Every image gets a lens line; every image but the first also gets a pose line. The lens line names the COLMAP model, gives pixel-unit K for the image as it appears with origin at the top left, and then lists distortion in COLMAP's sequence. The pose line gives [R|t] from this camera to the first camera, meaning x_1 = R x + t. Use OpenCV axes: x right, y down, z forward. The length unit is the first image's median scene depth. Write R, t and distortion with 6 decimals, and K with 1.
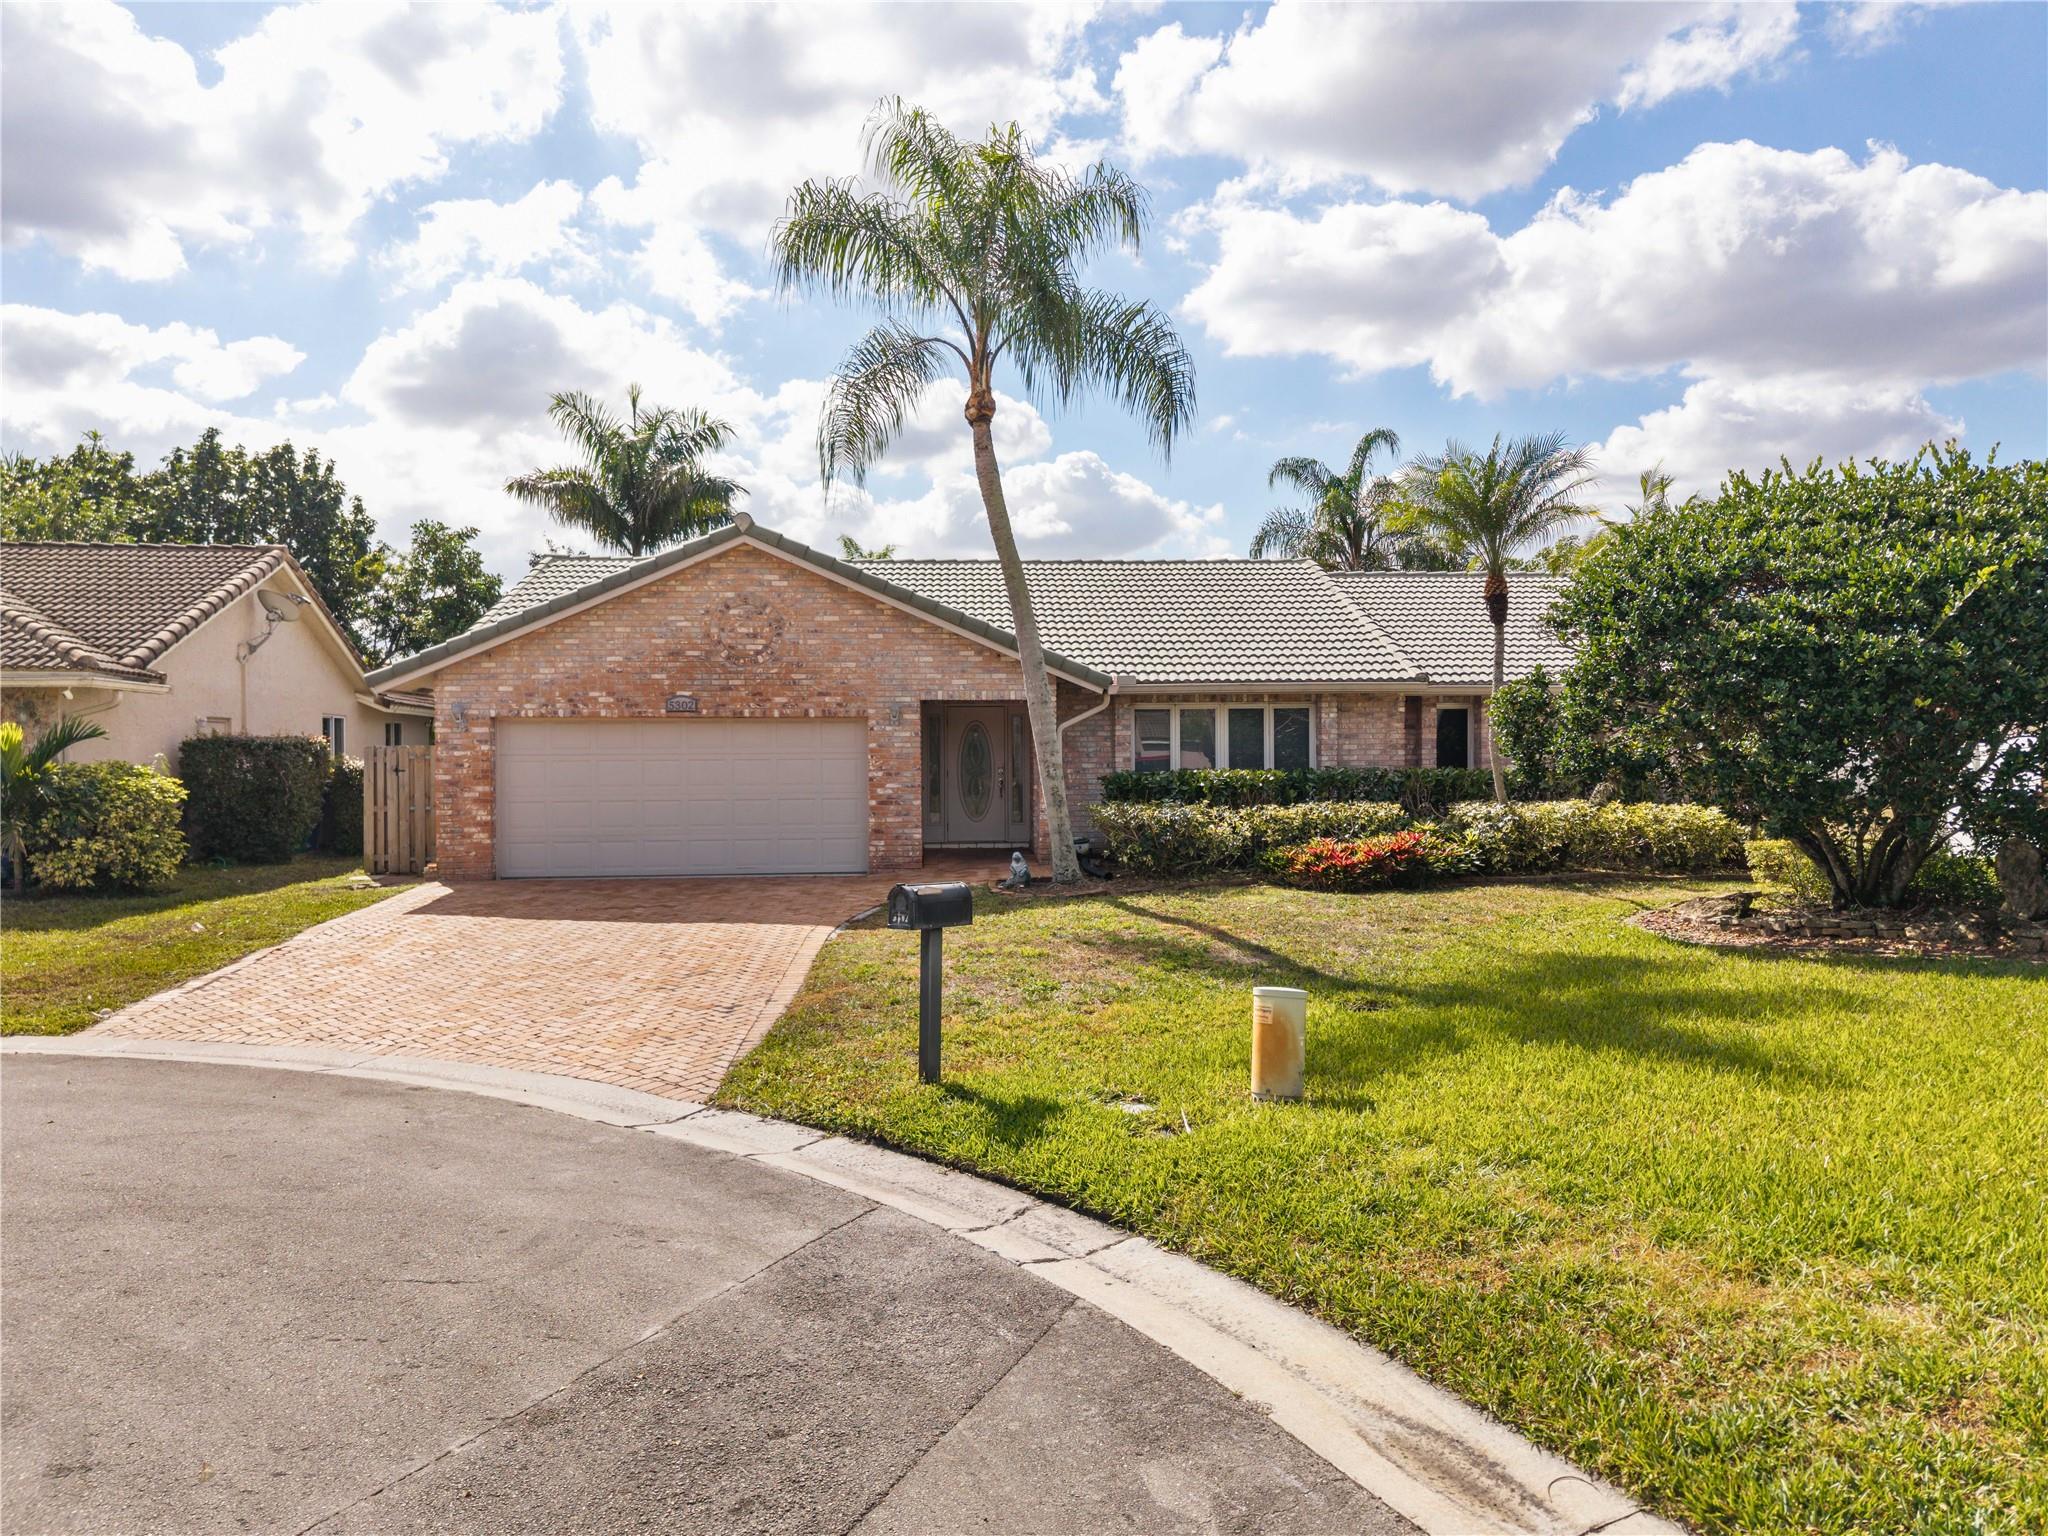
lens RADIAL K [[1270.5, 0, 1071.3], [0, 1270.5, 771.3], [0, 0, 1]] dist [0.011760, -0.002435]
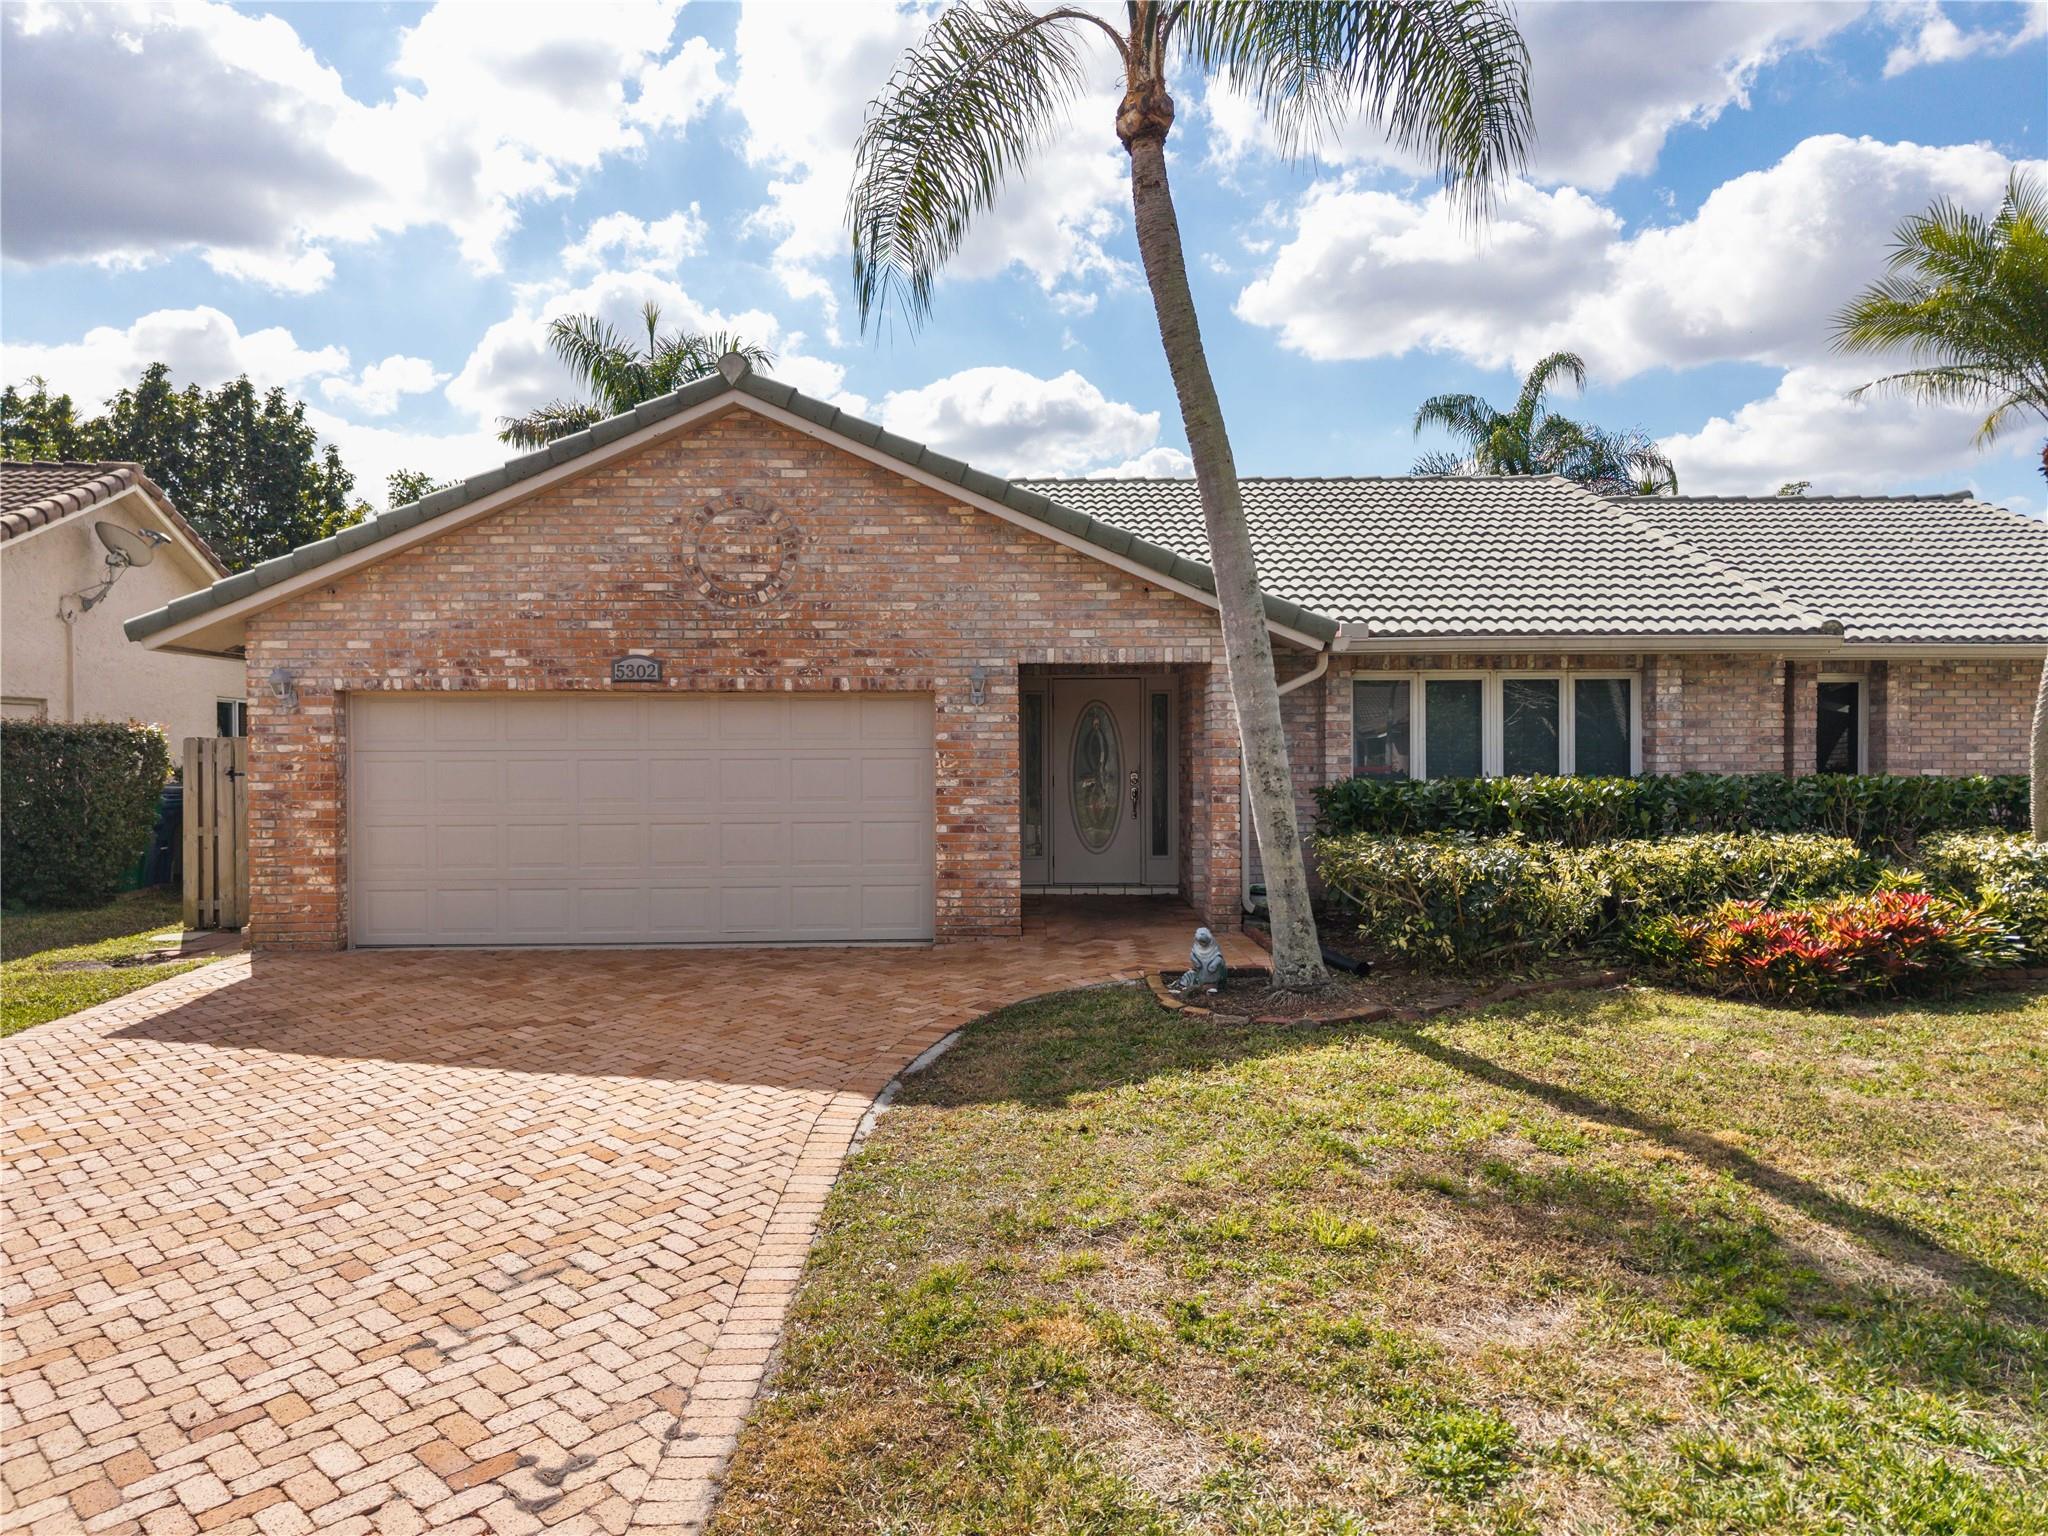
lens RADIAL K [[1270.5, 0, 1071.3], [0, 1270.5, 771.3], [0, 0, 1]] dist [0.011760, -0.002435]
pose [[0.998913, 0.002463, -0.046543, -0.065504], [-0.002407, 0.999996, 0.001261, -0.004437], [0.046546, -0.001148, 0.998915, 0.389178]]
